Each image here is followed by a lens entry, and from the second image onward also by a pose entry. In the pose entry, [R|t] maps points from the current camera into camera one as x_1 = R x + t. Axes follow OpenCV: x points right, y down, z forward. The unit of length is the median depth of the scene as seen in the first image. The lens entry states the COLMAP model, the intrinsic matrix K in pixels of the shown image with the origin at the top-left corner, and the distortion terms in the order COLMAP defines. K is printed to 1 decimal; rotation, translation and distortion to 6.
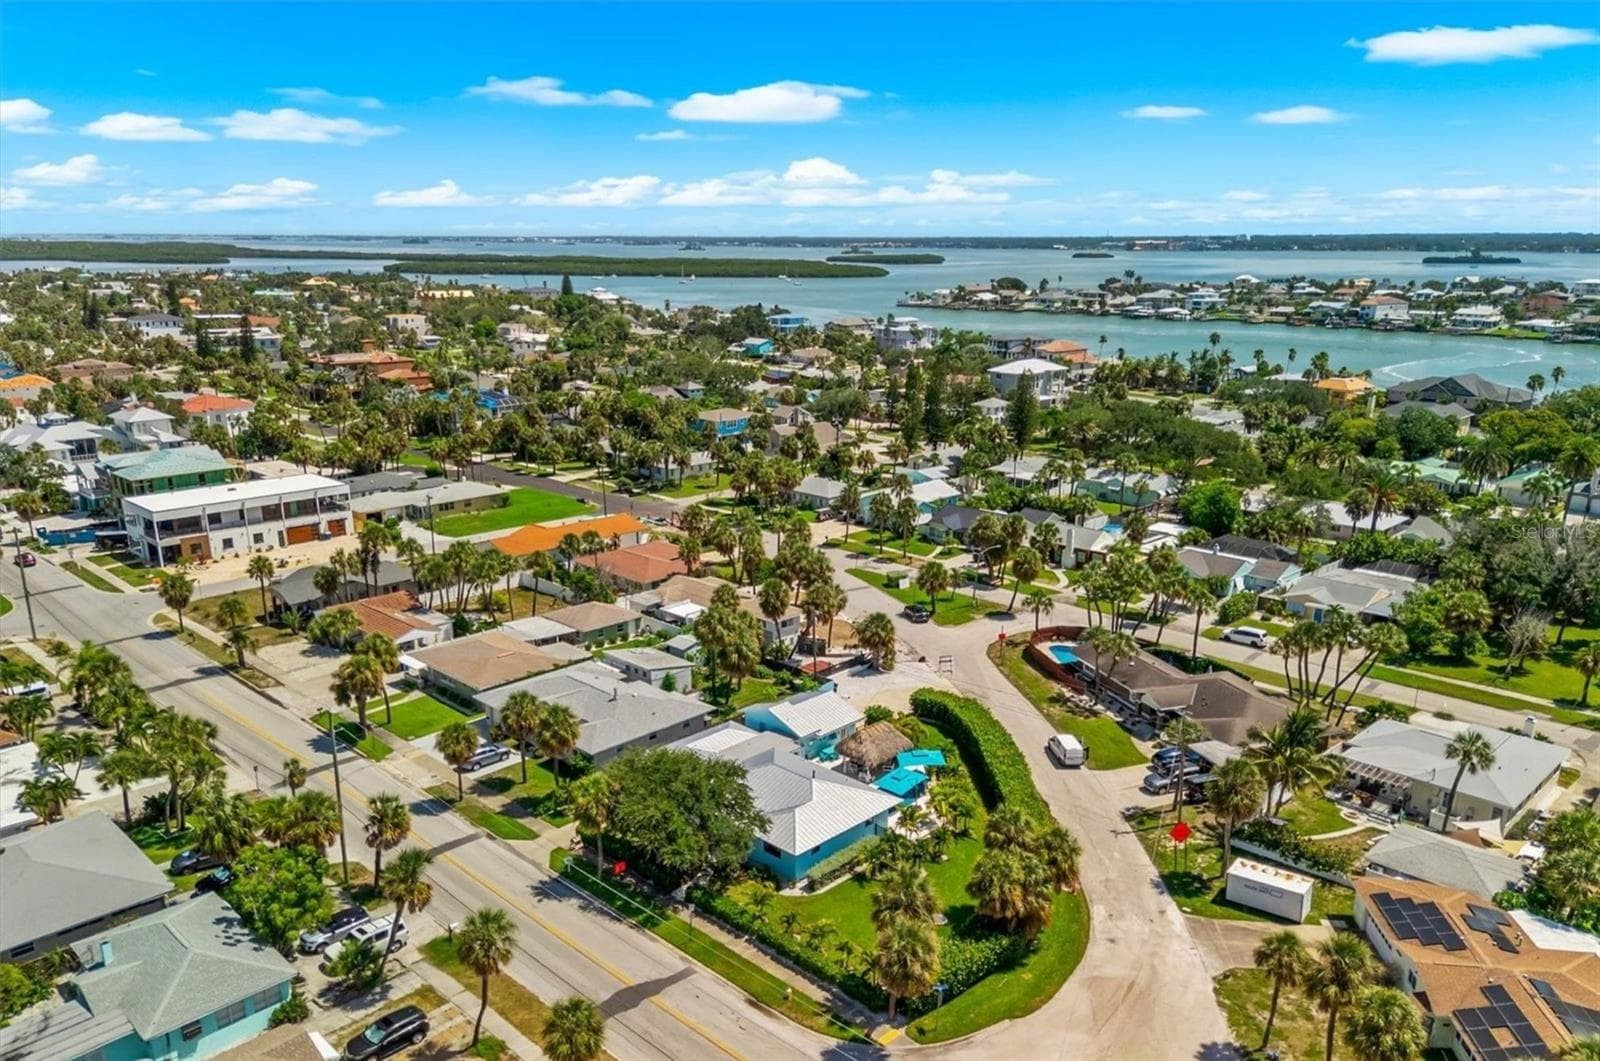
lens RADIAL K [[1176.6, 0, 795.8], [0, 1176.6, 614.5], [0, 0, 1]] dist [0.029234, -0.001705]
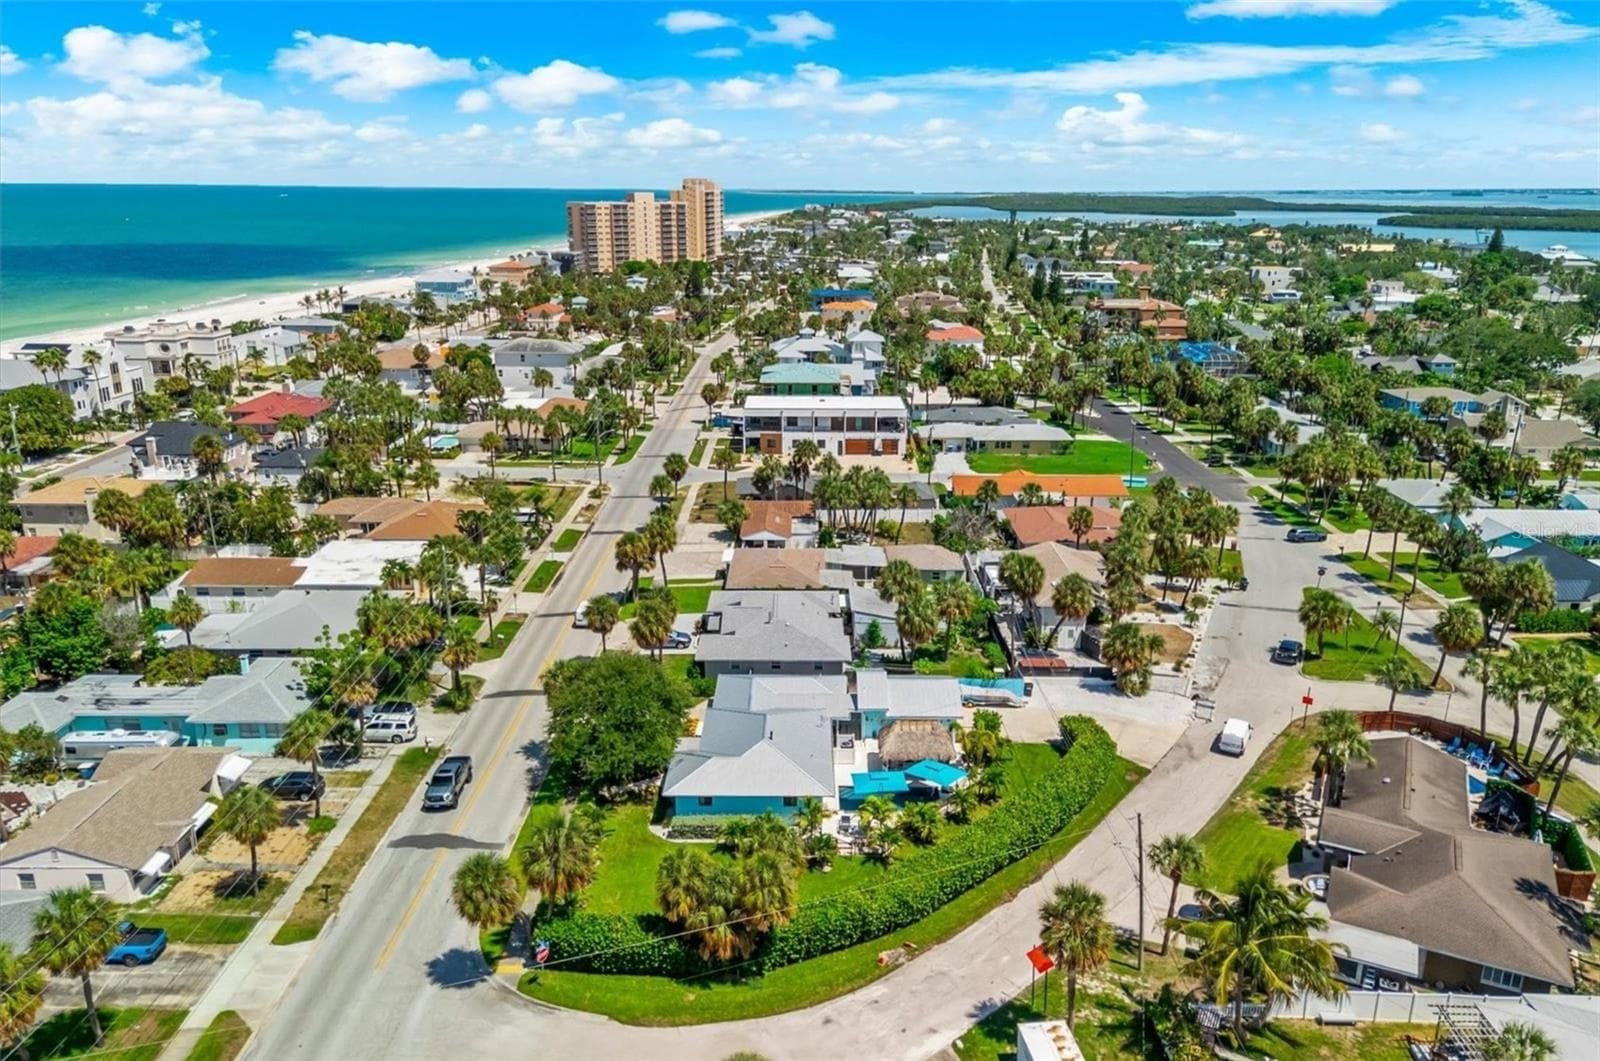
lens RADIAL K [[1153.5, 0, 798.3], [0, 1153.5, 582.6], [0, 0, 1]] dist [0.024224, -0.002951]
pose [[0.693460, 0.233186, -0.681716, 0.326663], [-0.221303, 0.969376, 0.106466, -0.046497], [0.685666, 0.077036, 0.723829, 0.166300]]
